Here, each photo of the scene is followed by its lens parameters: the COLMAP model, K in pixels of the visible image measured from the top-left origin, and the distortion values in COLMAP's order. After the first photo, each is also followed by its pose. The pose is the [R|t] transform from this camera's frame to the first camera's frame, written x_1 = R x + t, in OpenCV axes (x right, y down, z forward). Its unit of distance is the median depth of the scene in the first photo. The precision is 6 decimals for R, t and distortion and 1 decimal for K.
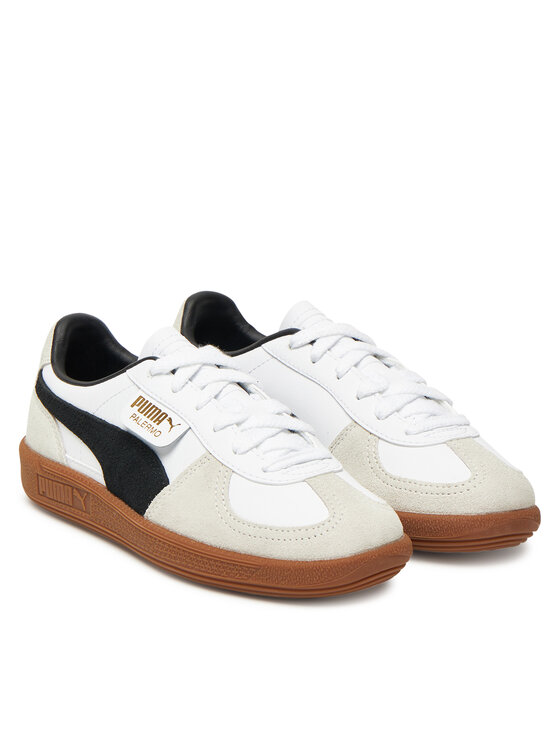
lens RADIAL K [[2198.5, 0, 279.7], [0, 2198.5, 373.7], [0, 0, 1]] dist [-1.163572, 0.000000]
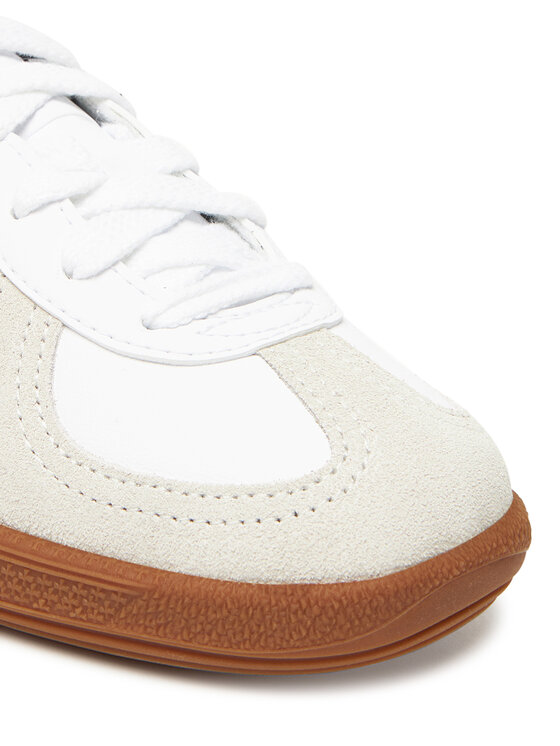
lens RADIAL K [[1894.9, 0, 280.1], [0, 1894.9, 372.2], [0, 0, 1]] dist [-0.252942, 0.000000]
pose [[0.993378, 0.000976, 0.114884, -0.021652], [-0.014560, 0.992970, 0.117464, 0.013912], [-0.113962, -0.118359, 0.986410, 0.676148]]
